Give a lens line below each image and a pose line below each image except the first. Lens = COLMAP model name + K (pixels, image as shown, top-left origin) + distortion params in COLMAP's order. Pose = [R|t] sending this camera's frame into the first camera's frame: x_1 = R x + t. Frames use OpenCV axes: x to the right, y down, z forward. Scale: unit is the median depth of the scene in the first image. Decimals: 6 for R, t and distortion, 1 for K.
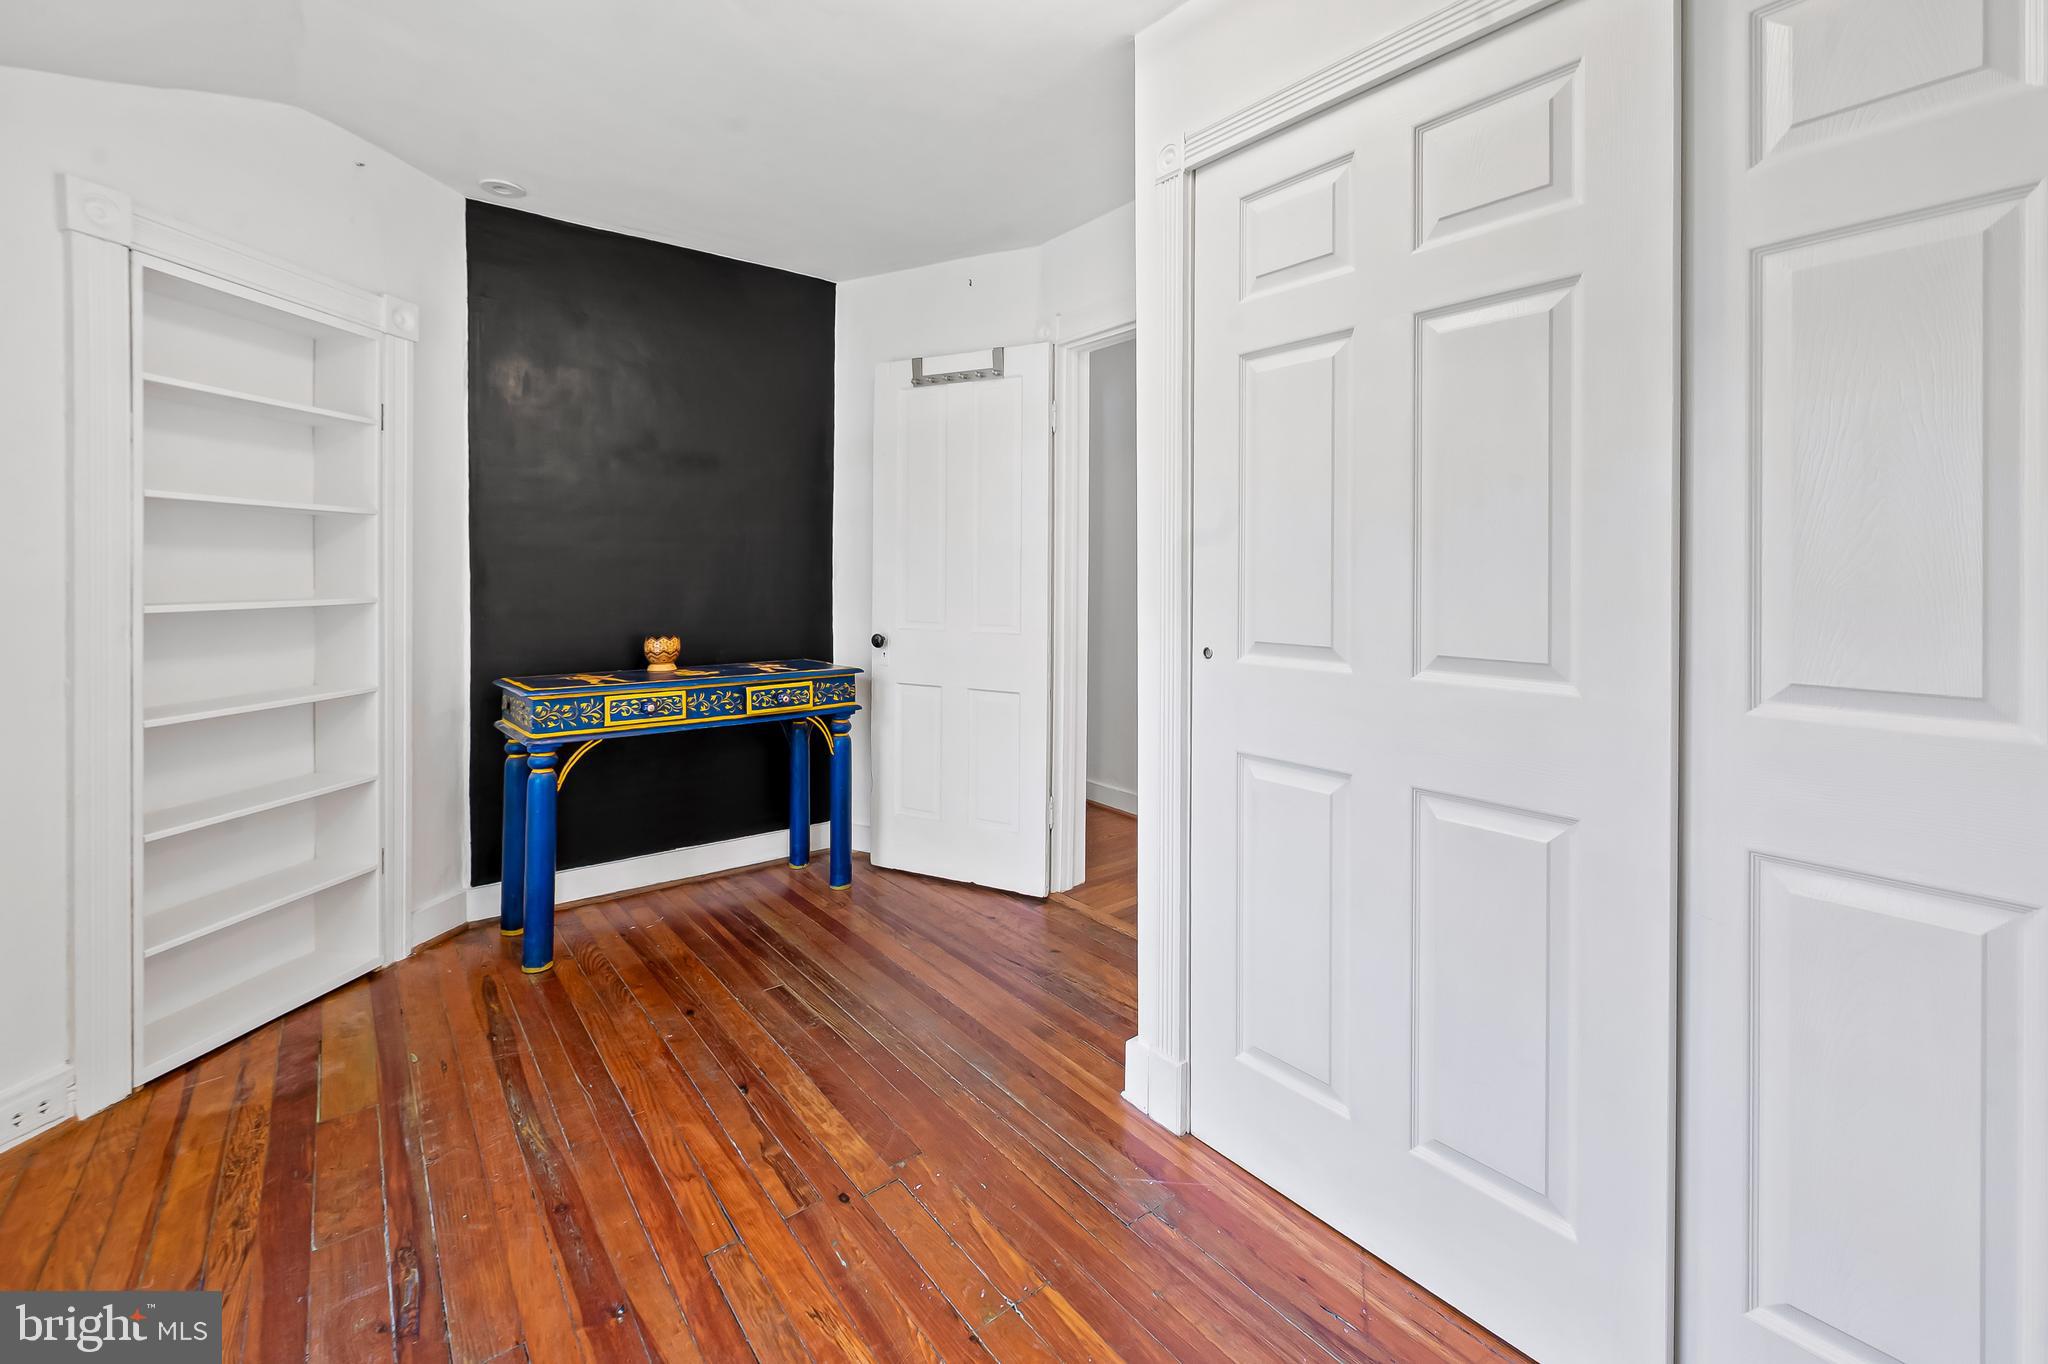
lens RADIAL K [[850.6, 0, 1016.0], [0, 850.6, 578.3], [0, 0, 1]] dist [-0.000113, 0.000054]
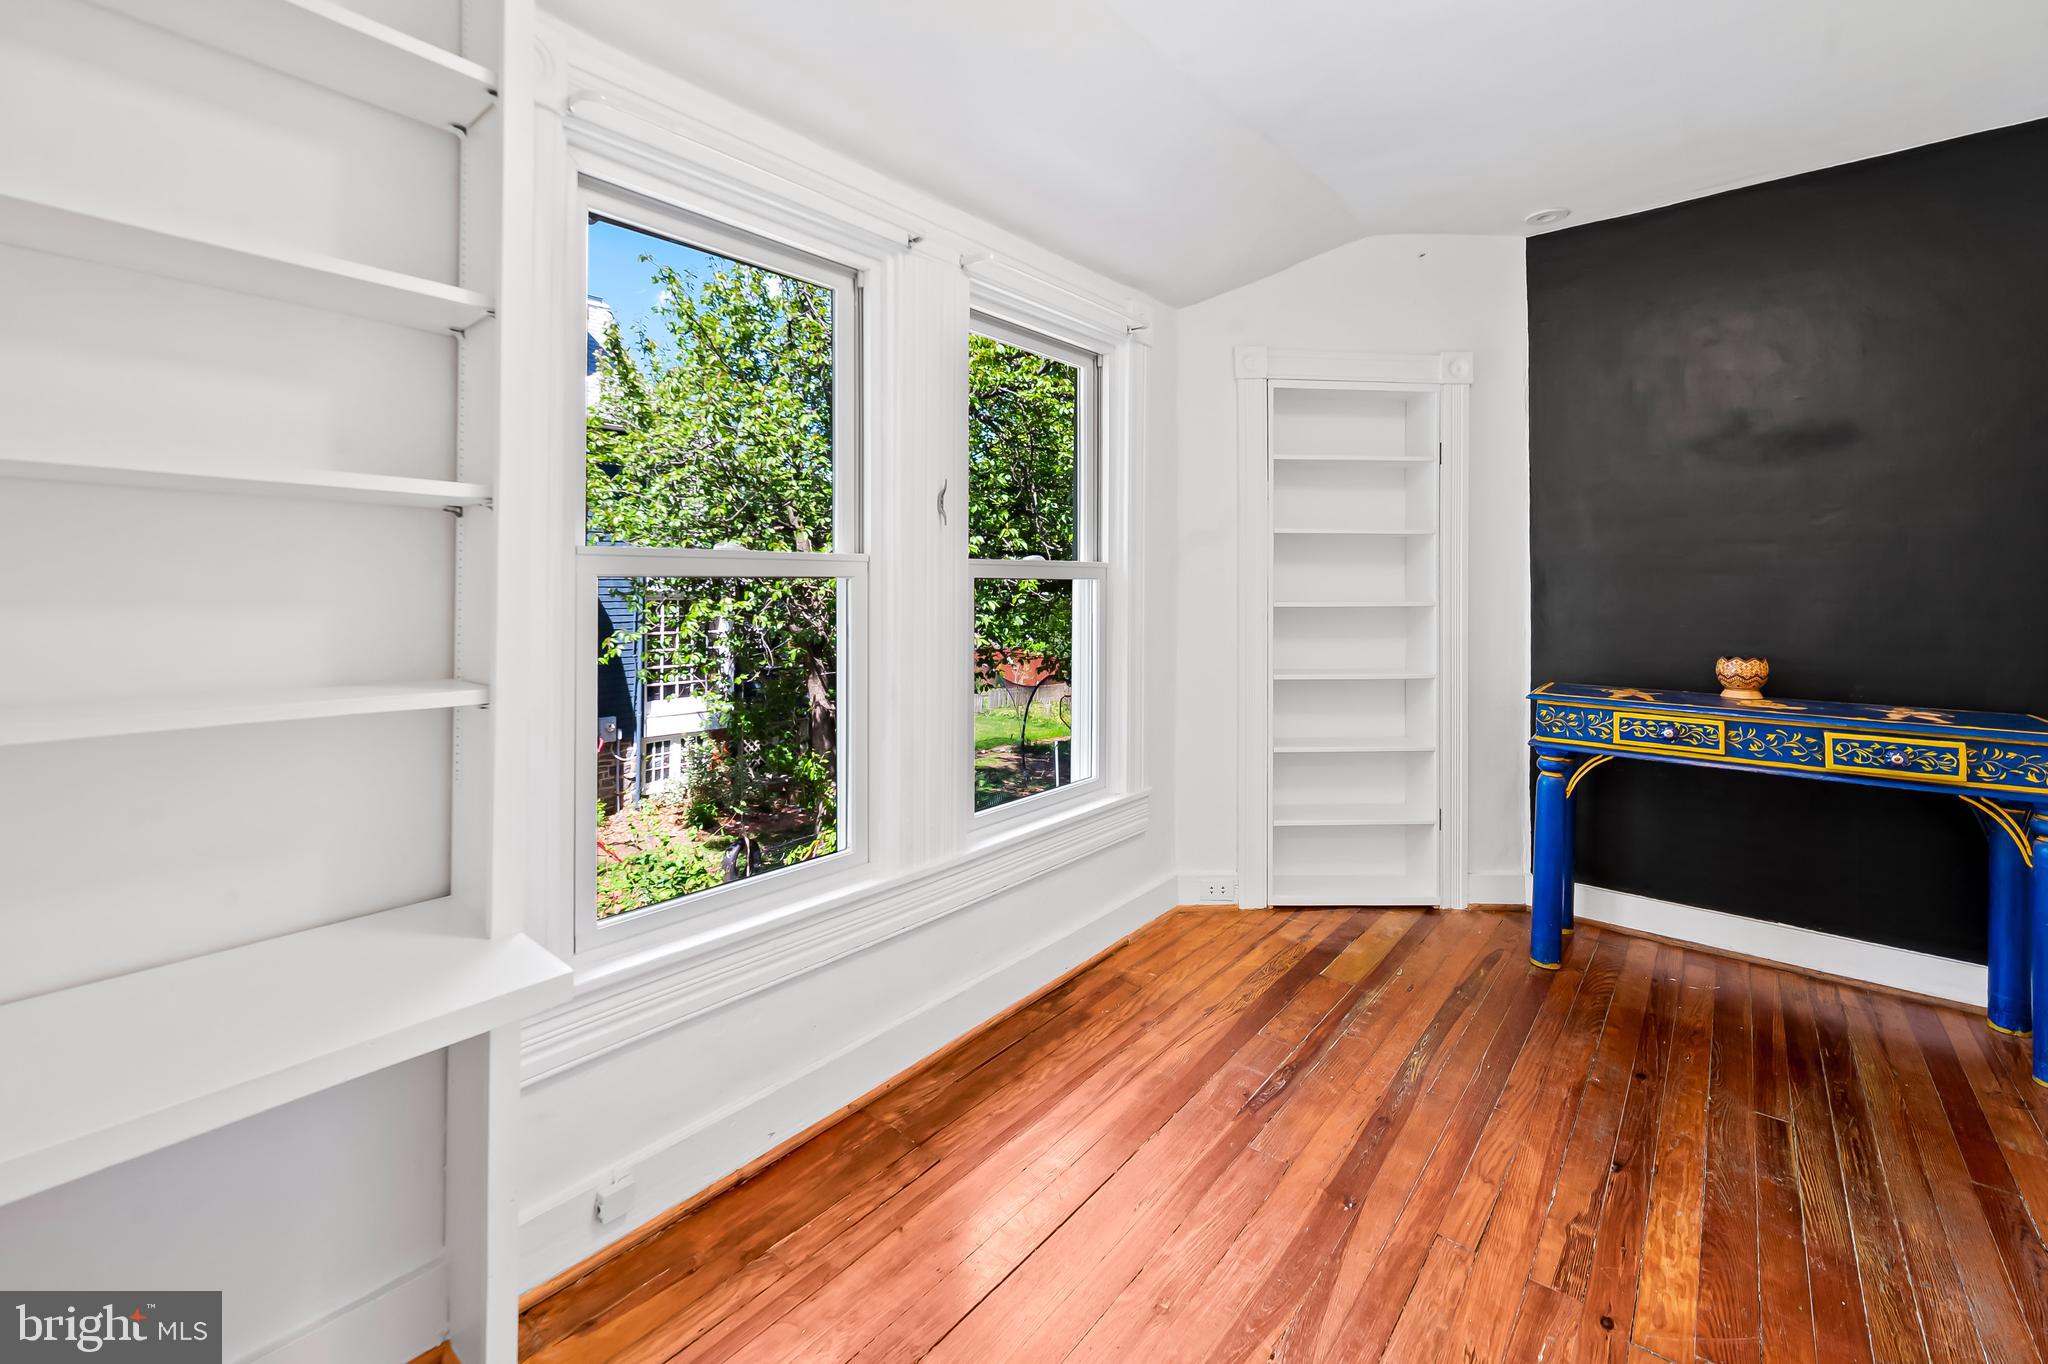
lens RADIAL K [[850.6, 0, 1016.0], [0, 850.6, 578.3], [0, 0, 1]] dist [-0.000113, 0.000054]
pose [[0.198017, -0.007078, -0.980173, 0.389752], [-0.008426, 0.999925, -0.008922, 0.005716], [0.980162, 0.010026, 0.197943, 0.196182]]
